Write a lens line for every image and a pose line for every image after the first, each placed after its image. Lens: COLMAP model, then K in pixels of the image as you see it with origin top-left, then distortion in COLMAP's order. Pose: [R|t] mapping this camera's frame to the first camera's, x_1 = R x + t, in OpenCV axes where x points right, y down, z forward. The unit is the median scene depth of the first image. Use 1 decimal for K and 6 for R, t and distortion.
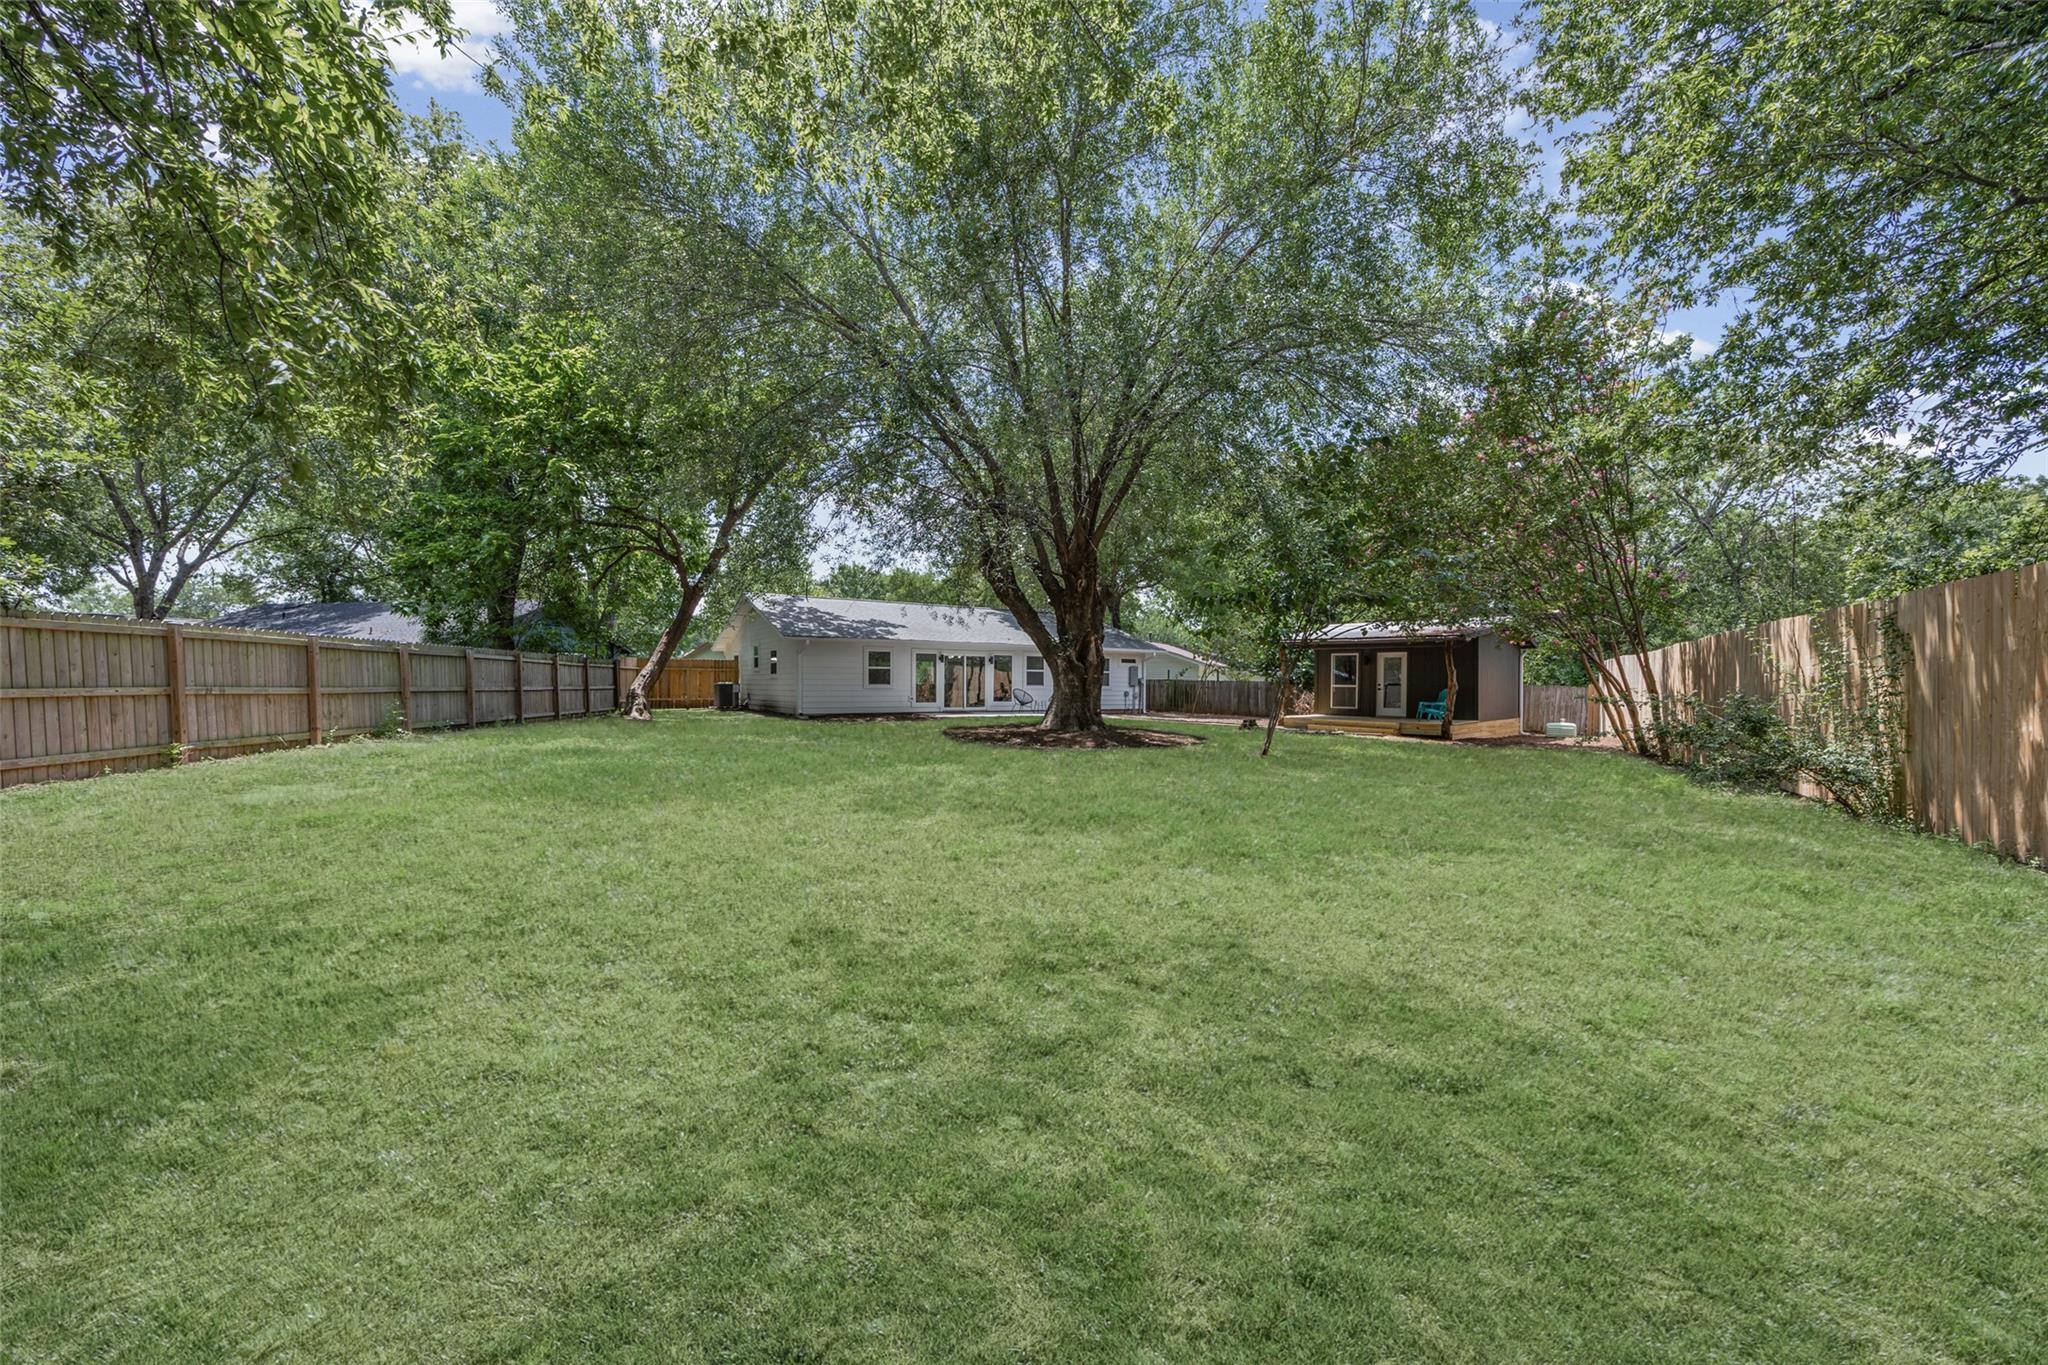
lens RADIAL K [[784.2, 0, 1017.5], [0, 784.2, 682.5], [0, 0, 1]] dist [0.000483, 0.000005]
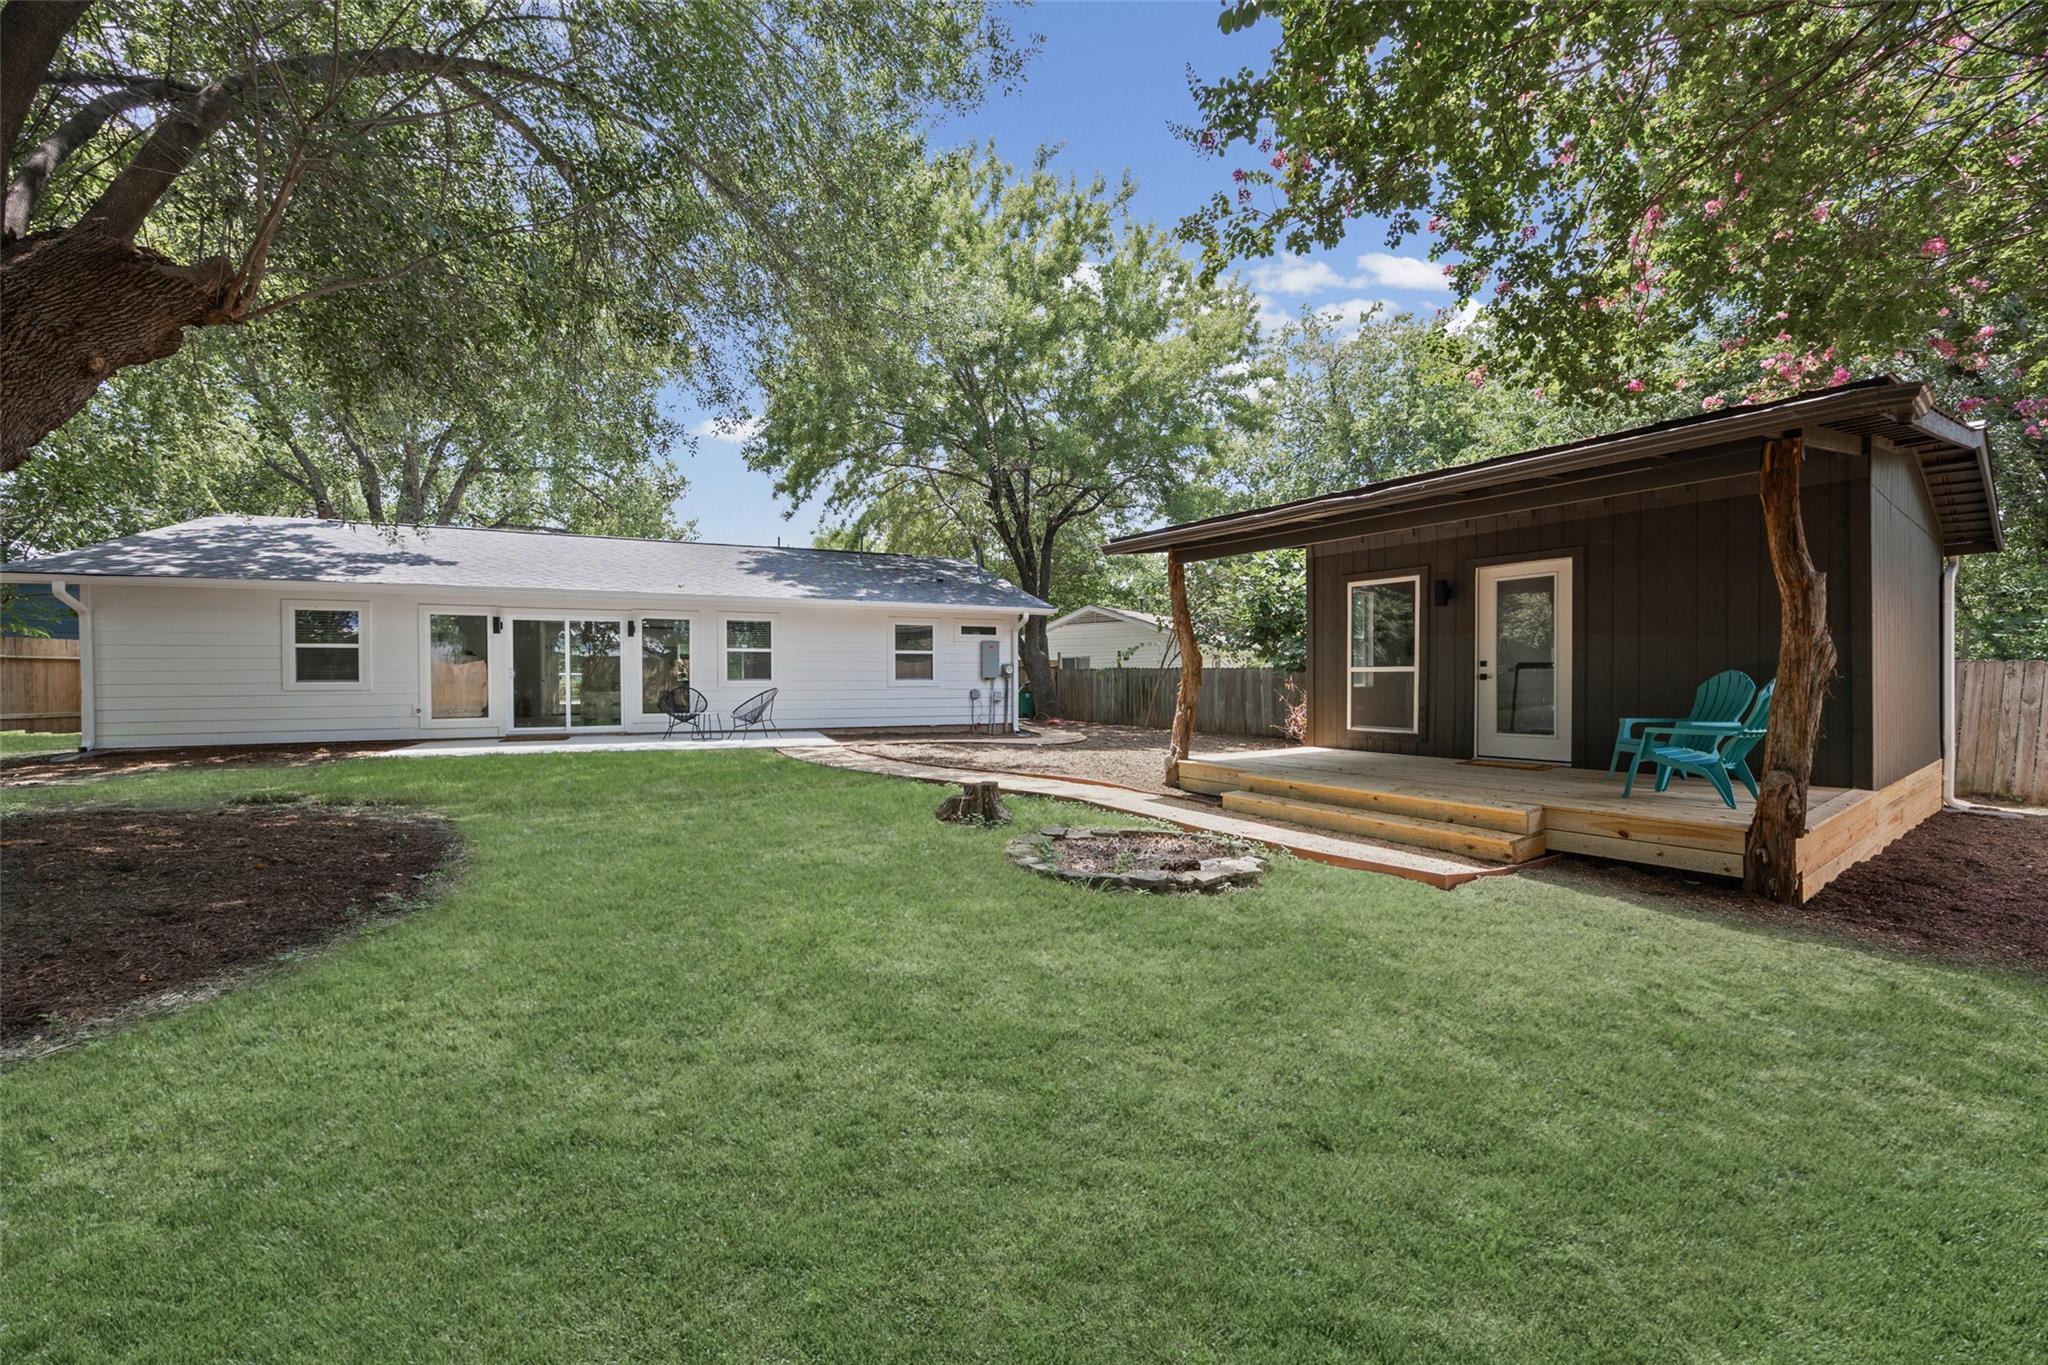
lens RADIAL K [[784.2, 0, 1017.5], [0, 784.2, 682.5], [0, 0, 1]] dist [0.000483, 0.000005]
pose [[0.984897, -0.010510, -0.172820, 0.312865], [0.010942, 0.999939, 0.001548, 0.007442], [0.172793, -0.003416, 0.984952, 0.616607]]
